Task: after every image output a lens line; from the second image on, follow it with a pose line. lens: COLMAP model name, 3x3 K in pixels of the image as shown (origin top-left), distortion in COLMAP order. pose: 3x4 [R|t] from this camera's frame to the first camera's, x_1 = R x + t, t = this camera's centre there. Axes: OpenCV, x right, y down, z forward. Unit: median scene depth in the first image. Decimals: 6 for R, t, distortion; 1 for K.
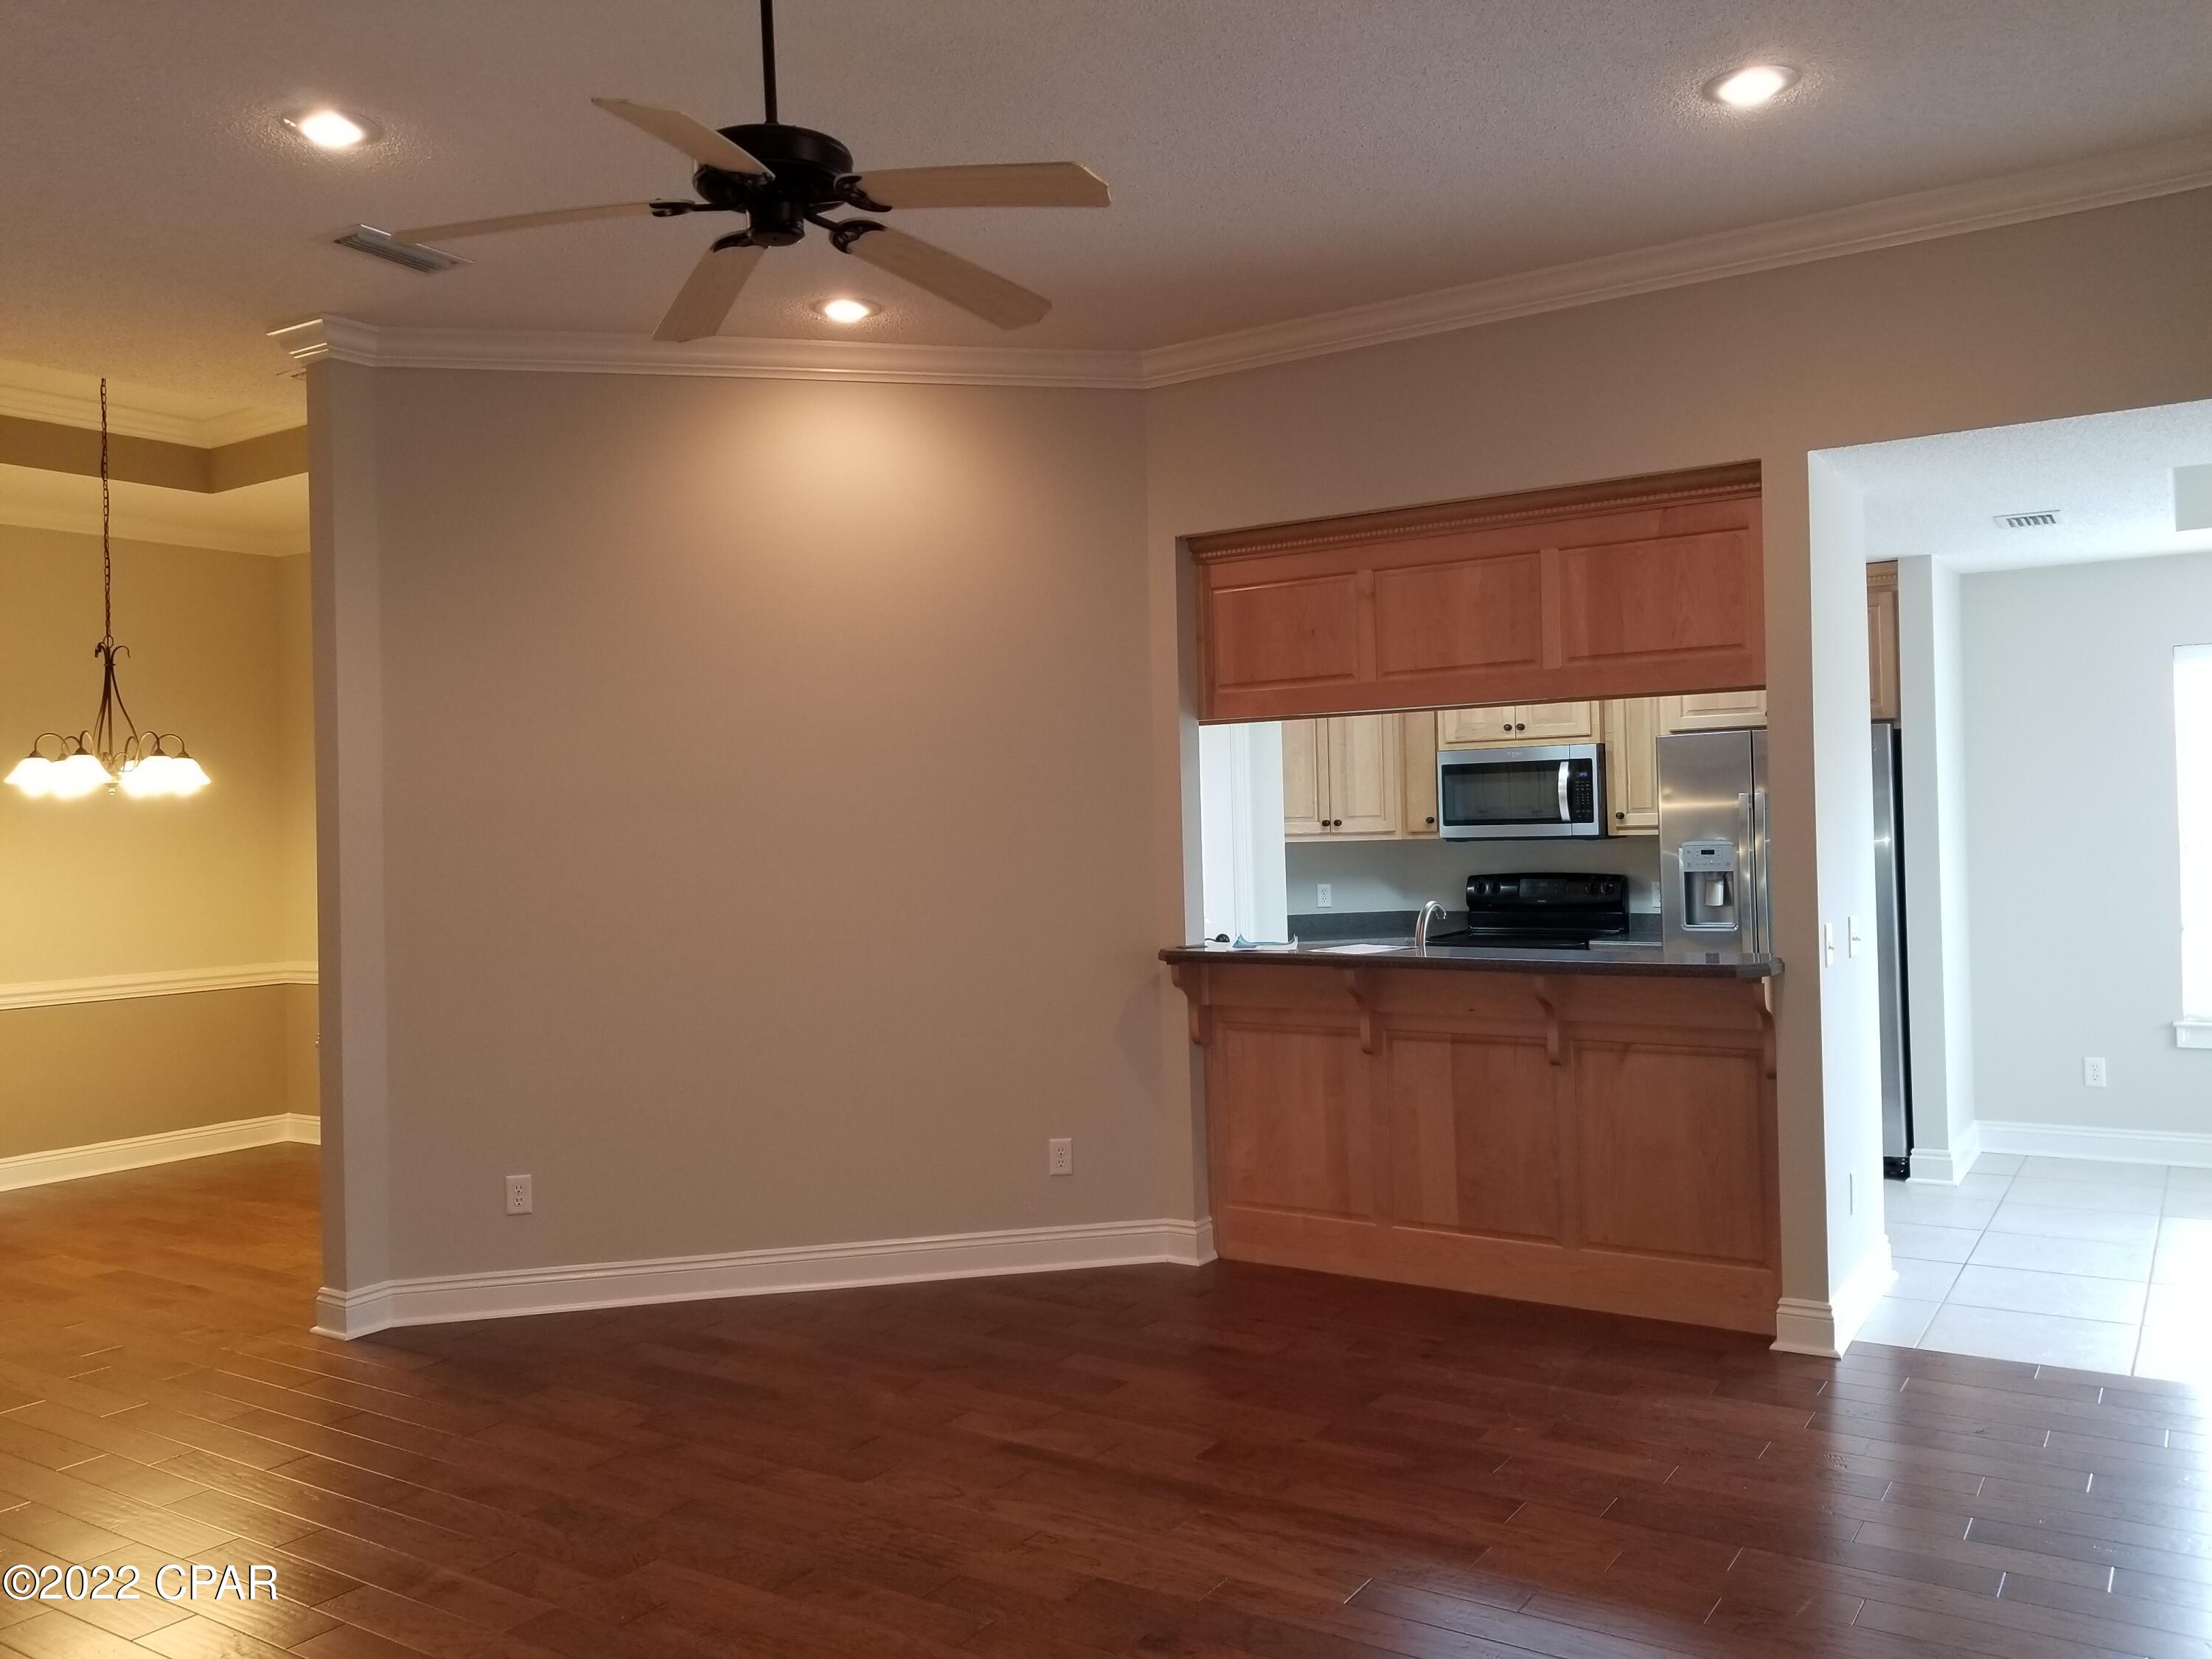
lens RADIAL K [[1729.2, 0, 1107.7], [0, 1729.2, 833.2], [0, 0, 1]] dist [0.050660, -0.012523]
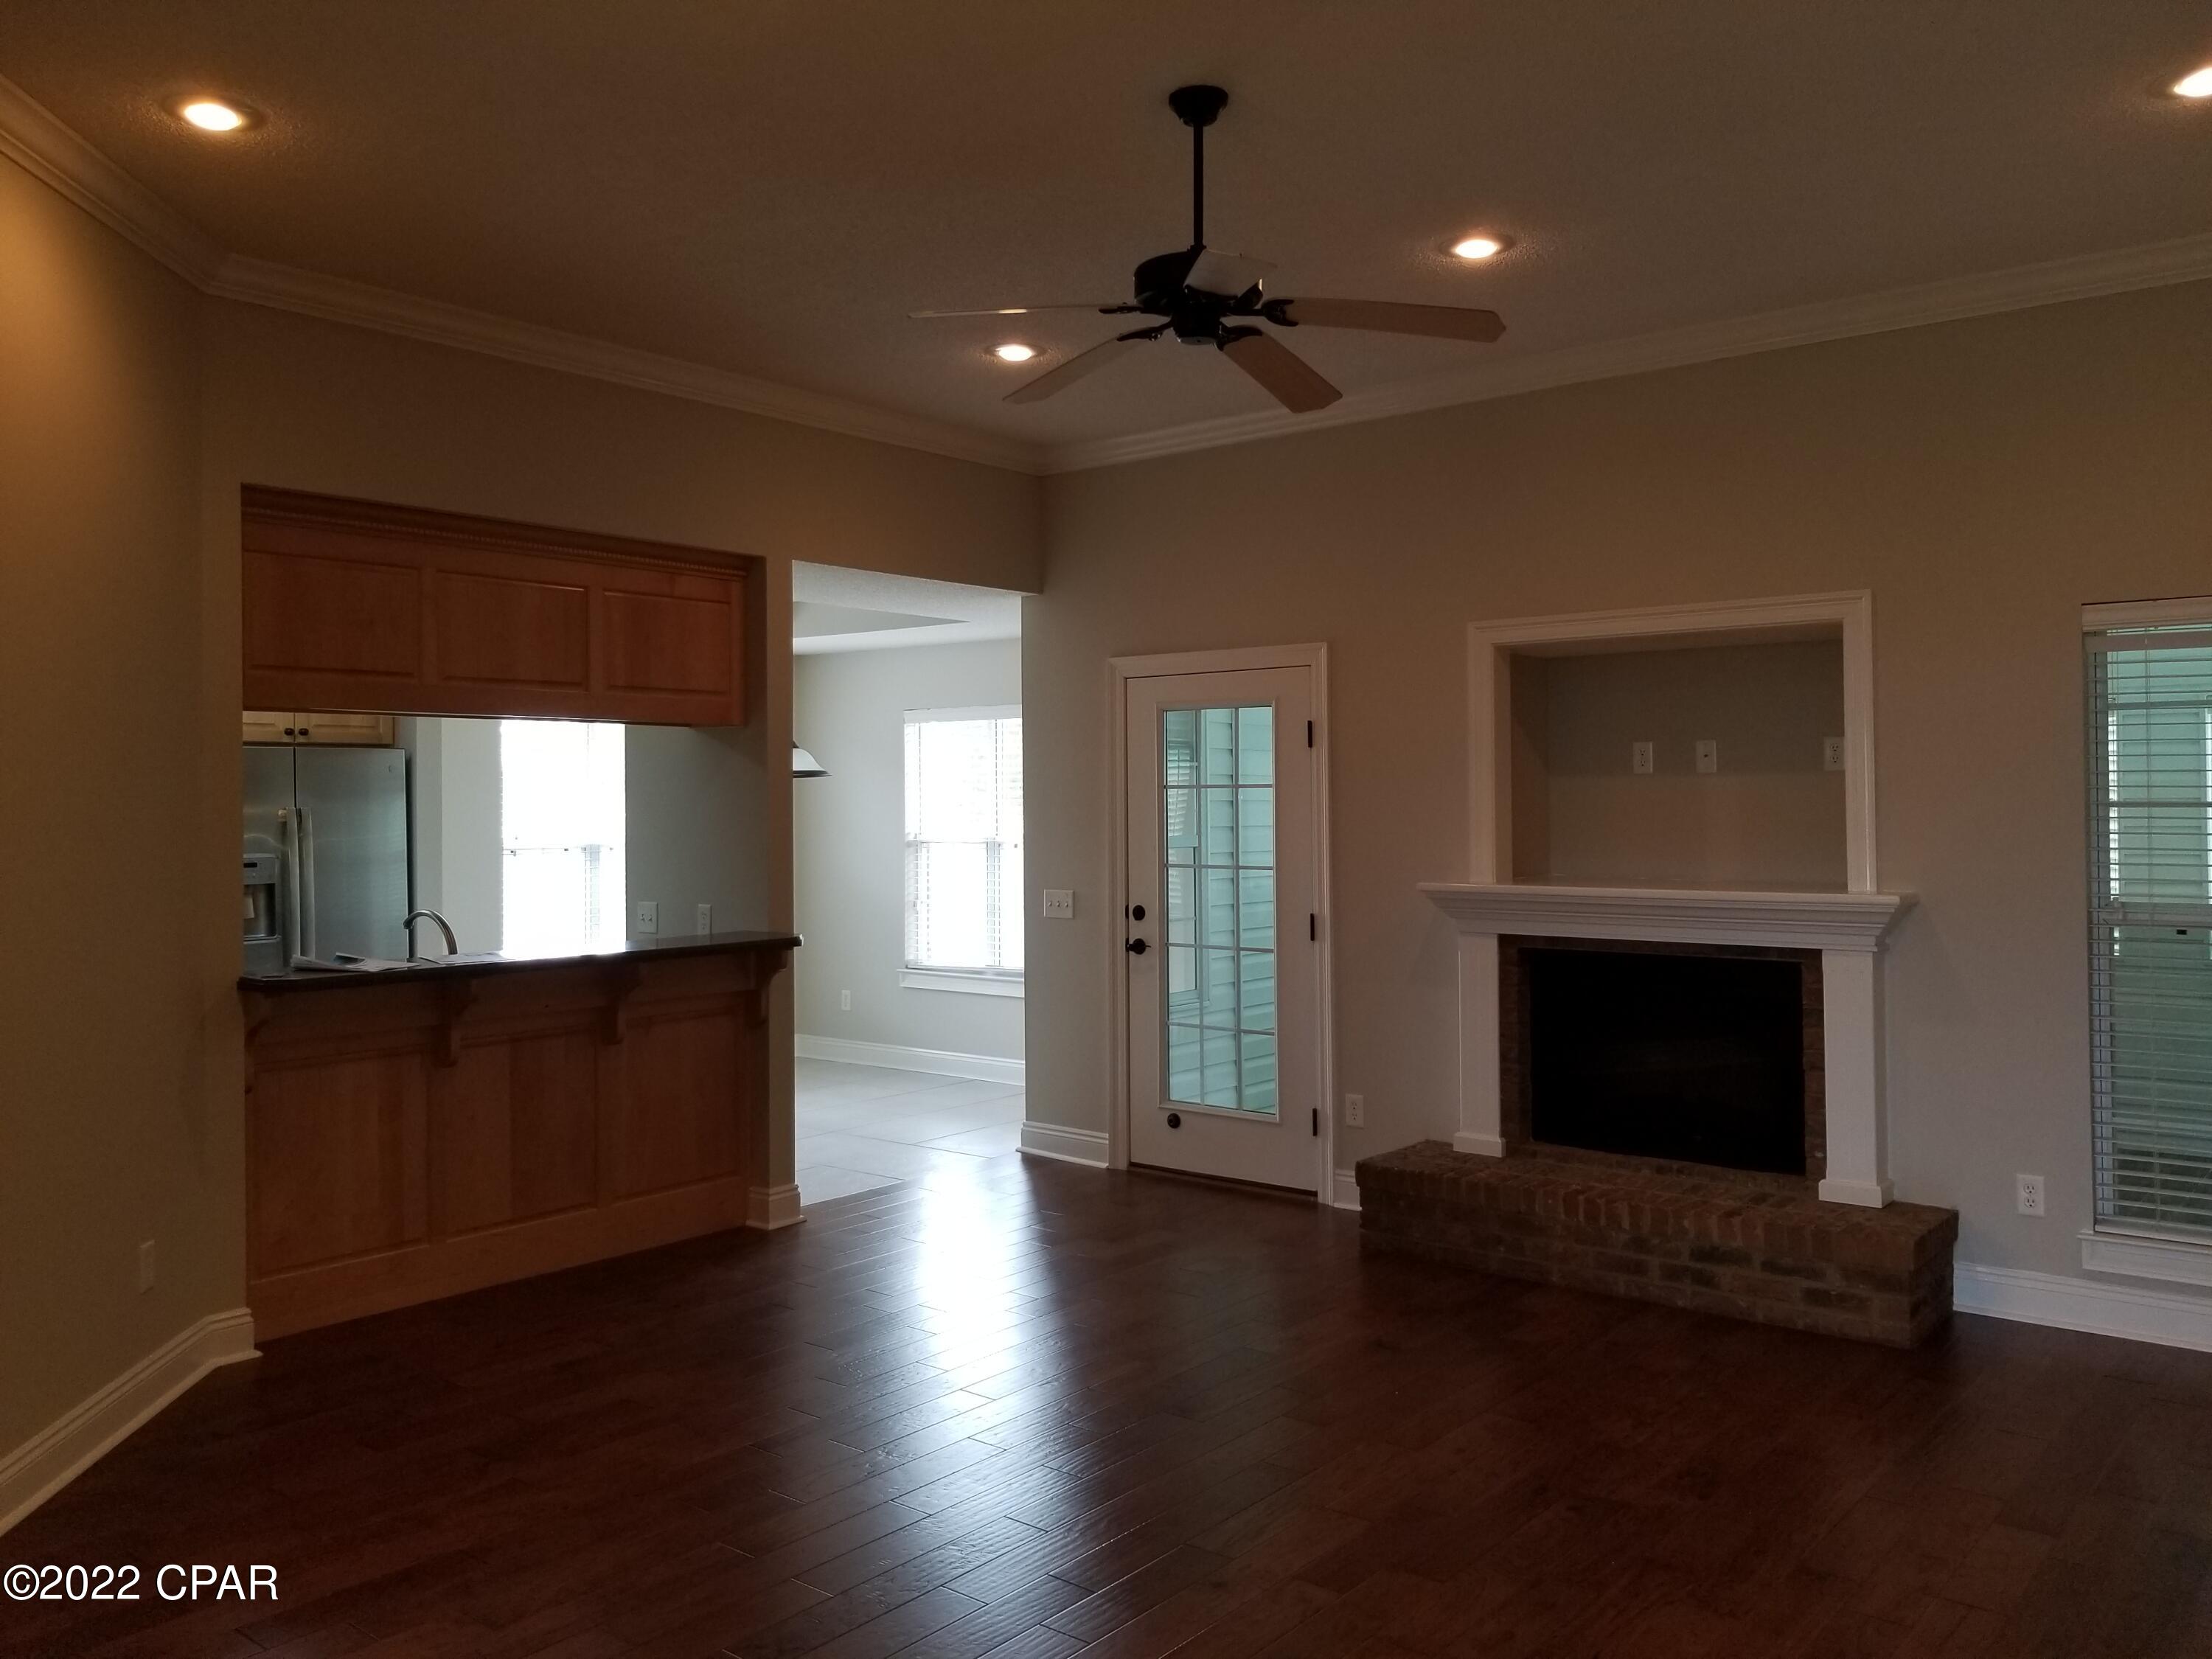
lens RADIAL K [[1729.2, 0, 1112.6], [0, 1729.2, 818.2], [0, 0, 1]] dist [0.050660, -0.012523]
pose [[0.109564, 0.017399, 0.993827, -0.767477], [0.008811, 0.999790, -0.018475, 0.008958], [-0.993941, 0.010781, 0.109388, 0.507082]]
